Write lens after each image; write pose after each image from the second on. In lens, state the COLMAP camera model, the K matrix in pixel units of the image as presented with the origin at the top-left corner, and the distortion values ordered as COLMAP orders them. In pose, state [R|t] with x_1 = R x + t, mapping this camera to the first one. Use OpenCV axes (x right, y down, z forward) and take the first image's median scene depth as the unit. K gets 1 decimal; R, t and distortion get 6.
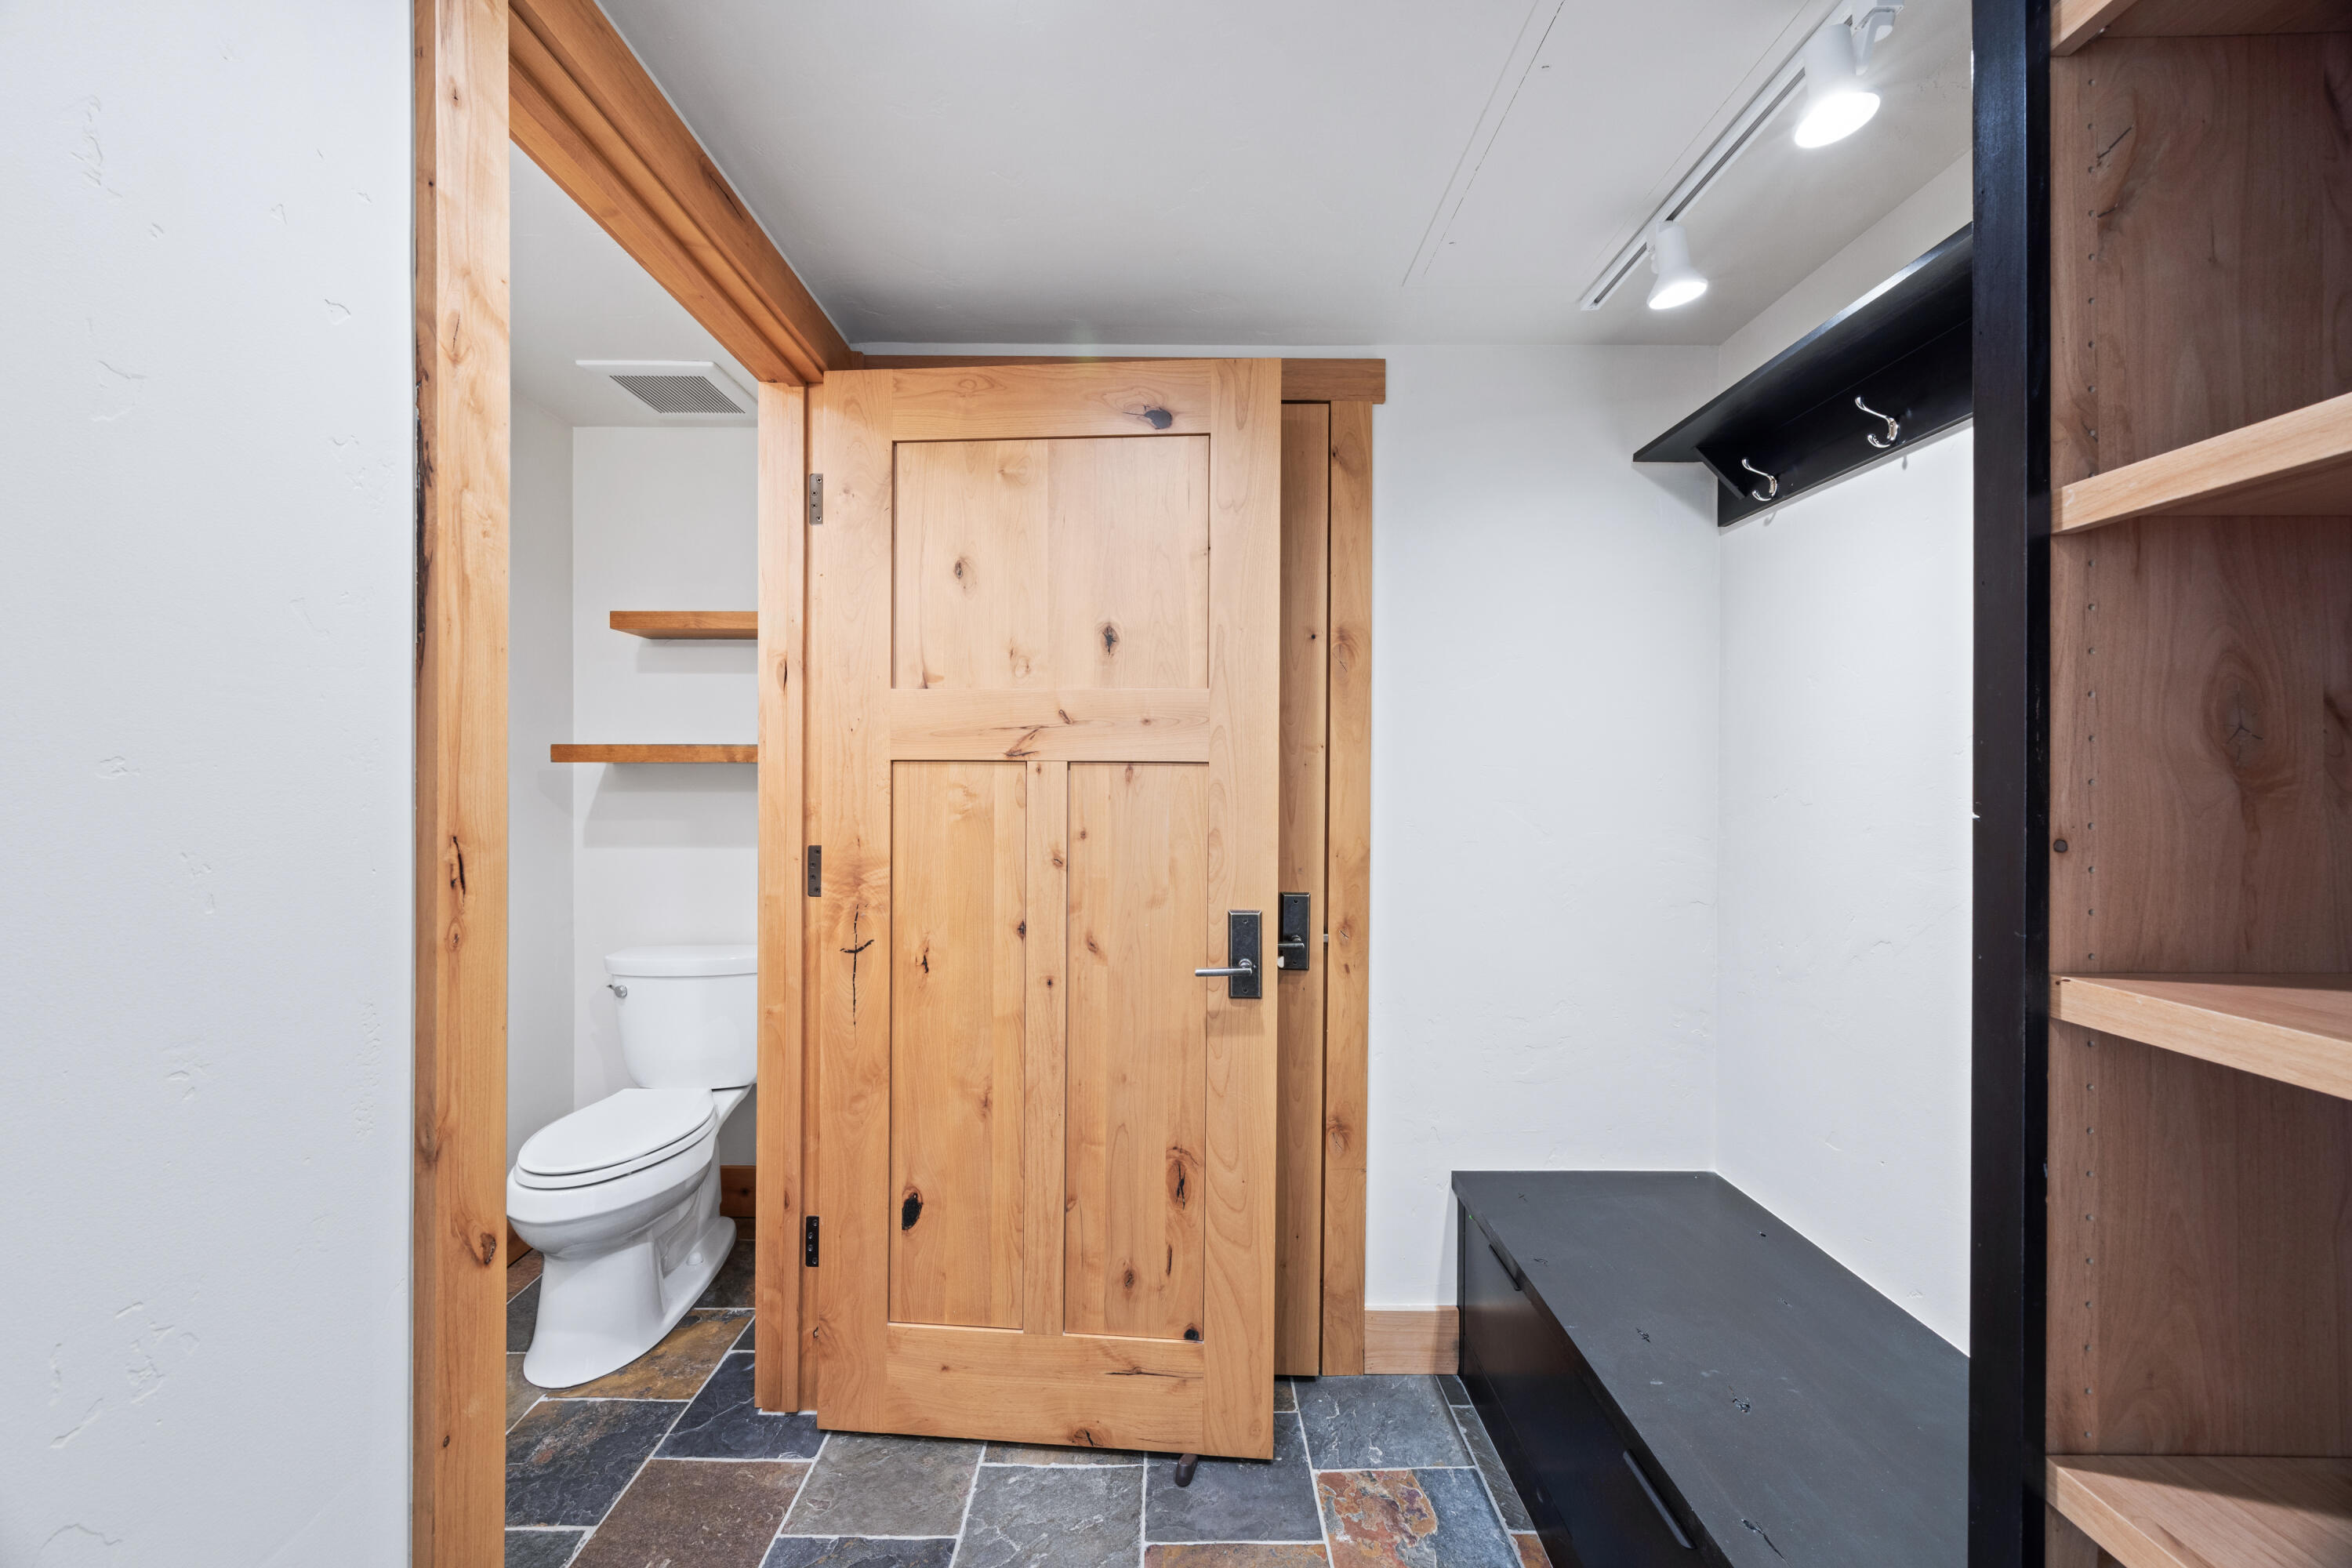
lens RADIAL K [[886.7, 0, 1171.8], [0, 886.7, 778.1], [0, 0, 1]] dist [-0.001295, -0.000028]
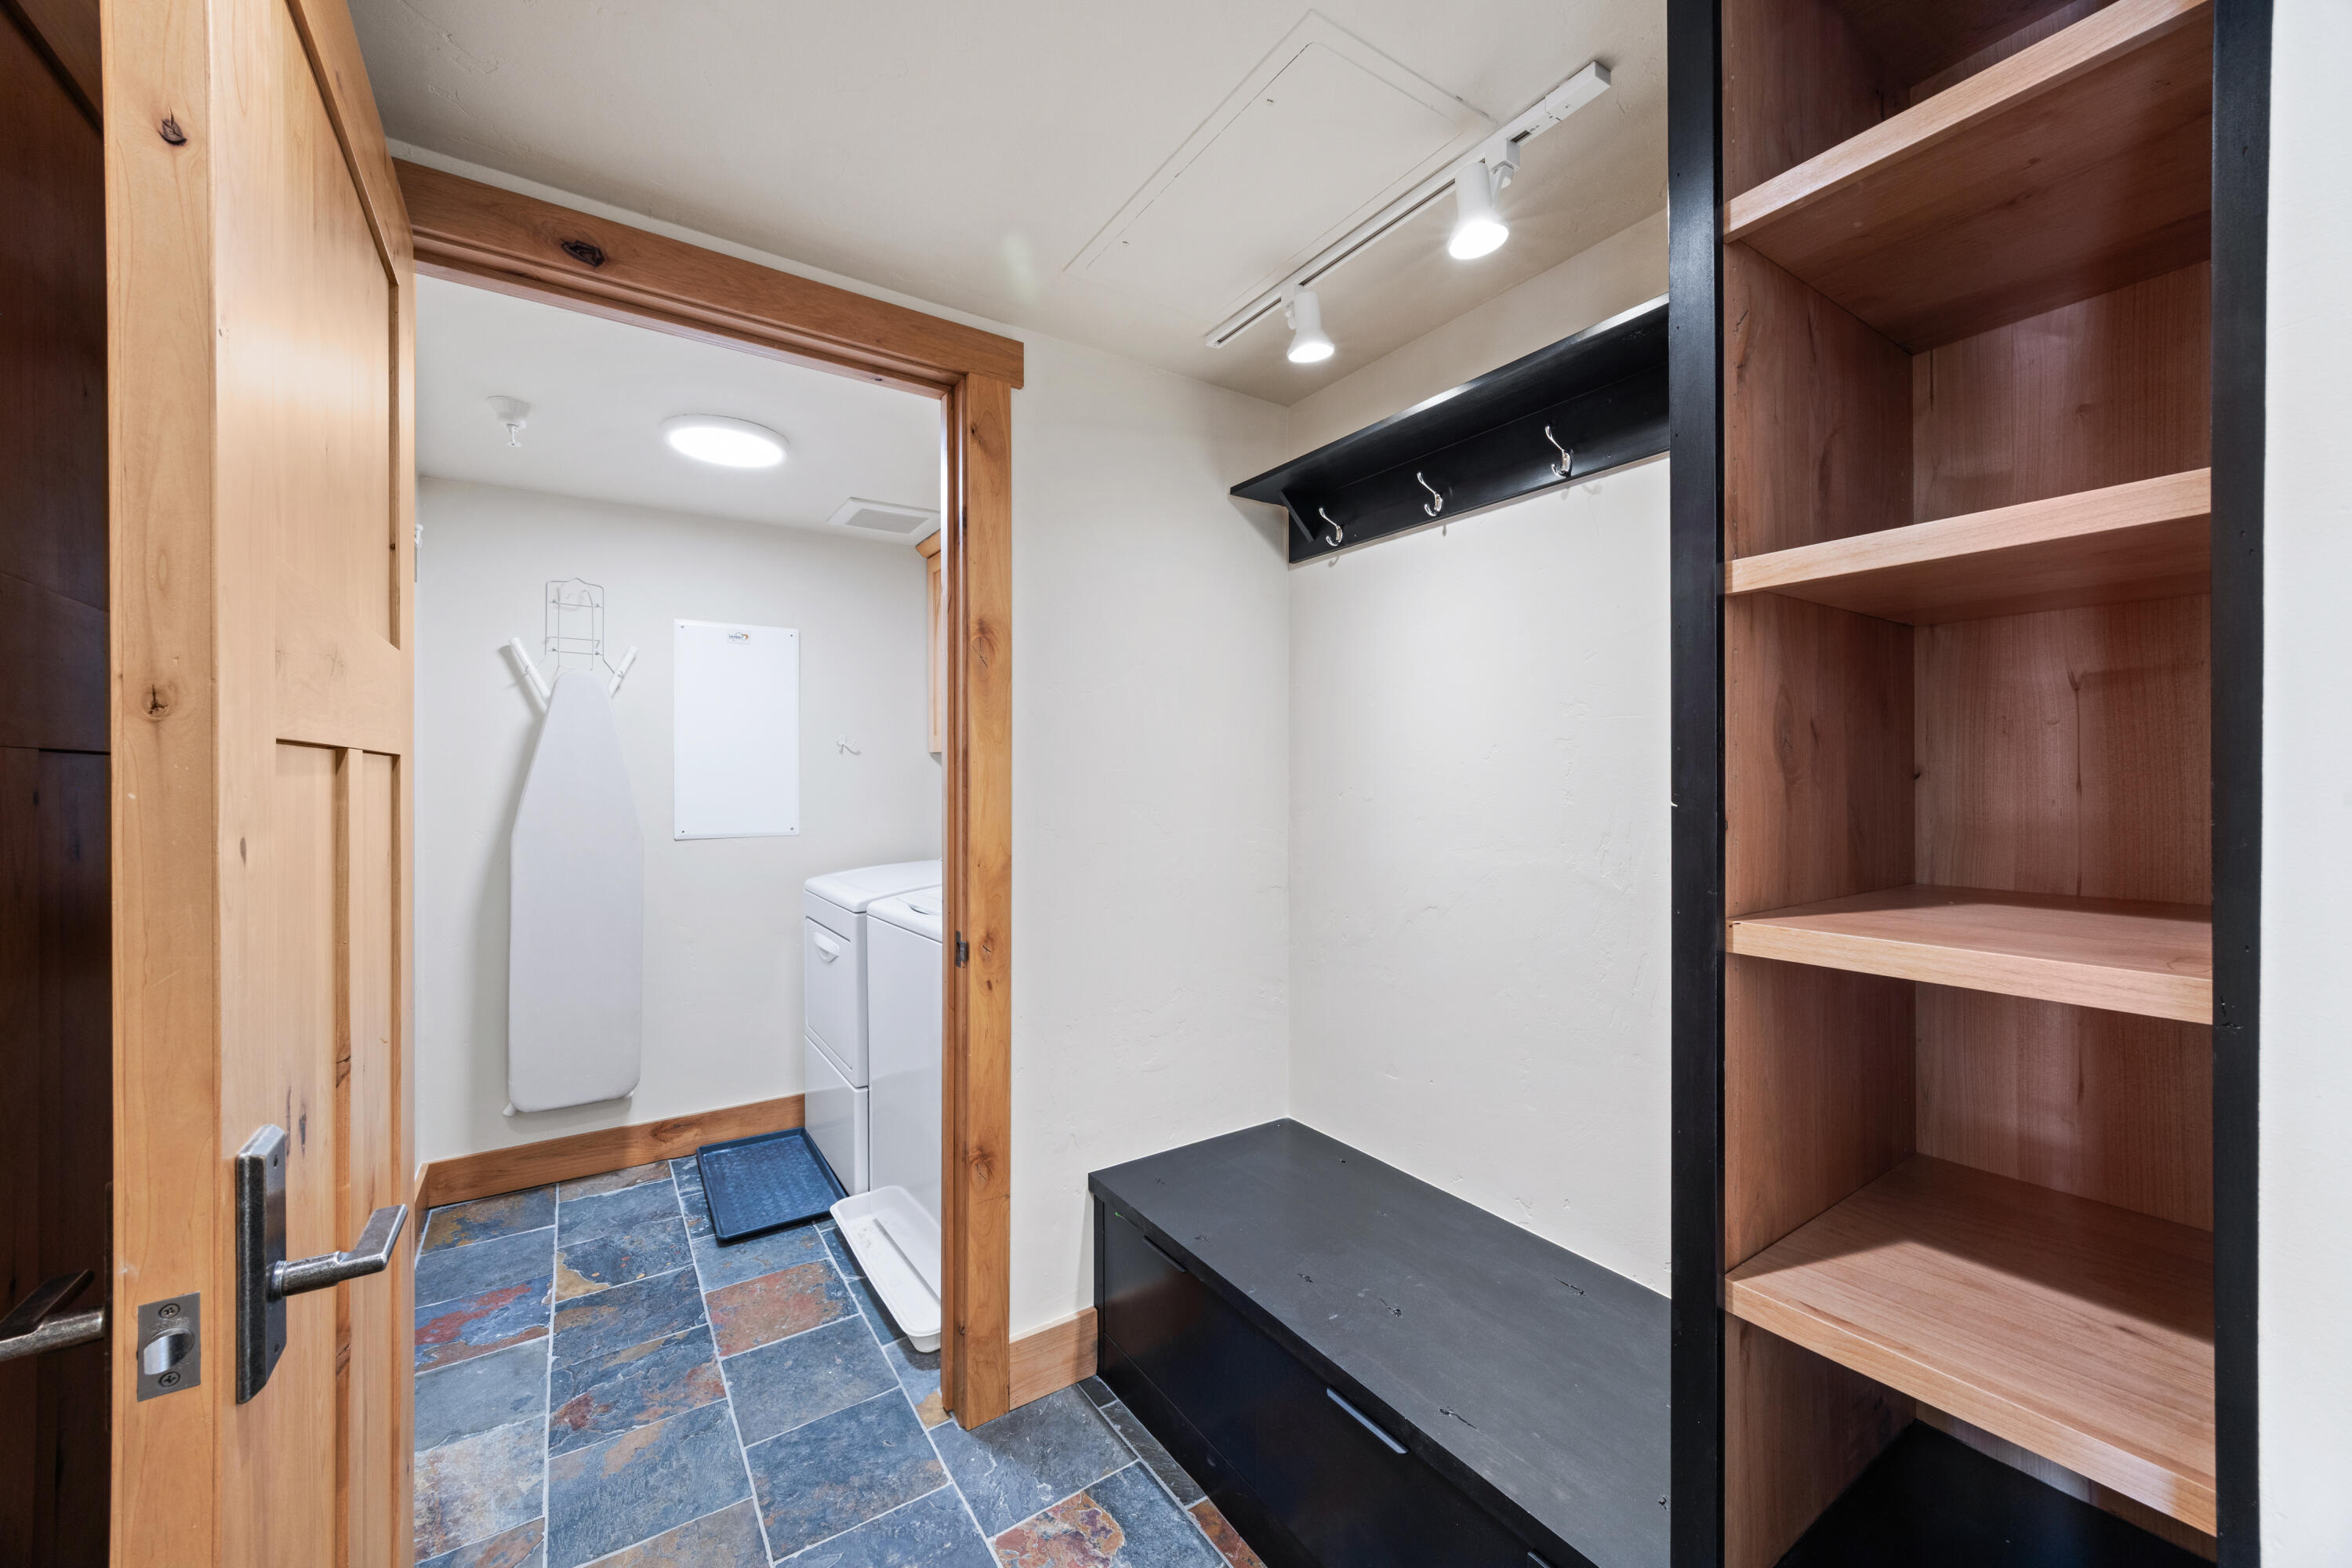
lens RADIAL K [[886.7, 0, 1176.1], [0, 886.7, 781.6], [0, 0, 1]] dist [-0.001295, -0.000028]
pose [[0.833941, -0.008165, 0.551792, -0.166522], [0.008320, 0.999963, 0.002224, -0.000030], [-0.551790, 0.002736, 0.833978, 0.122293]]
